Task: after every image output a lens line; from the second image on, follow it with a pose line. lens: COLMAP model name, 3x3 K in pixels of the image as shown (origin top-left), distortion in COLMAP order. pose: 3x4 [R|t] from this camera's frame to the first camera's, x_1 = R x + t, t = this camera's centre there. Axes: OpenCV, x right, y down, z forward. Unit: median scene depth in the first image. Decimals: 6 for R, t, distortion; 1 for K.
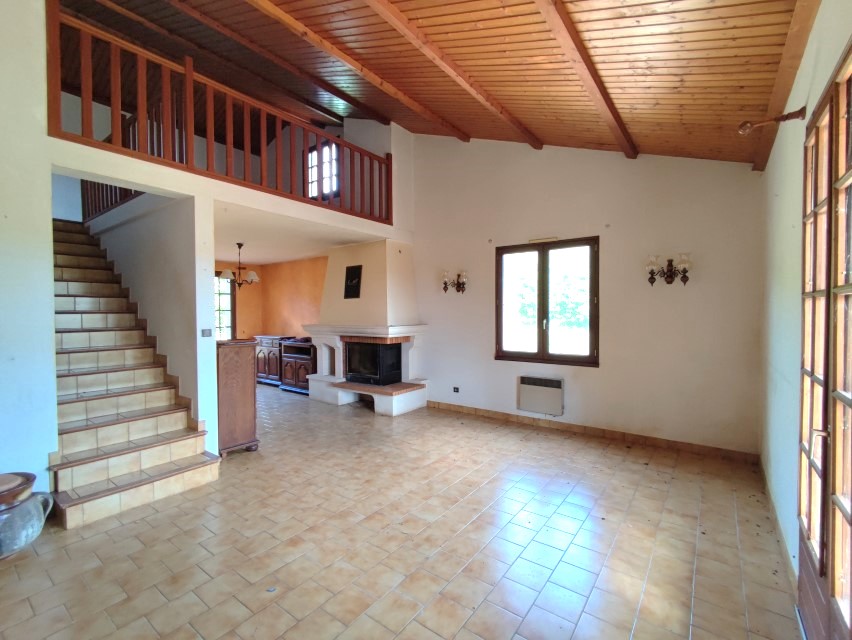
lens RADIAL K [[390.0, 0, 426.0], [0, 390.0, 320.0], [0, 0, 1]] dist [0.002681, -0.000378]
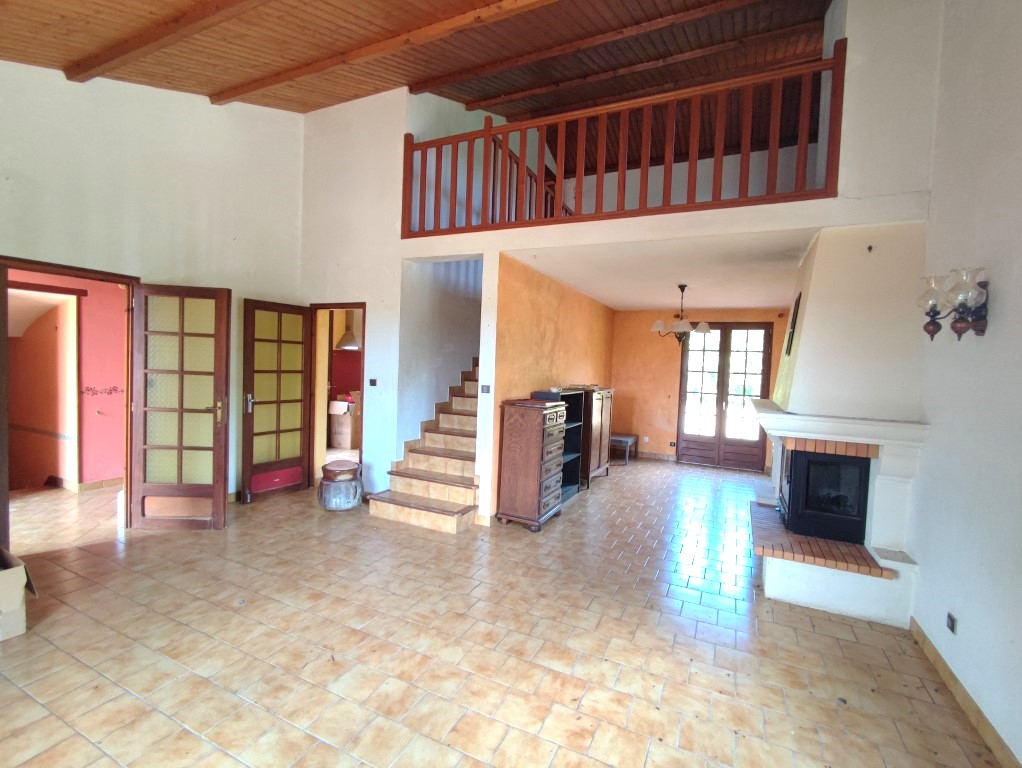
lens RADIAL K [[463.2, 0, 511.0], [0, 463.2, 384.0], [0, 0, 1]] dist [-0.001319, -0.001120]
pose [[0.197778, 0.055668, -0.978665, 0.627678], [-0.062171, 0.997088, 0.044152, -0.037623], [0.978273, 0.052112, 0.200663, 0.865629]]
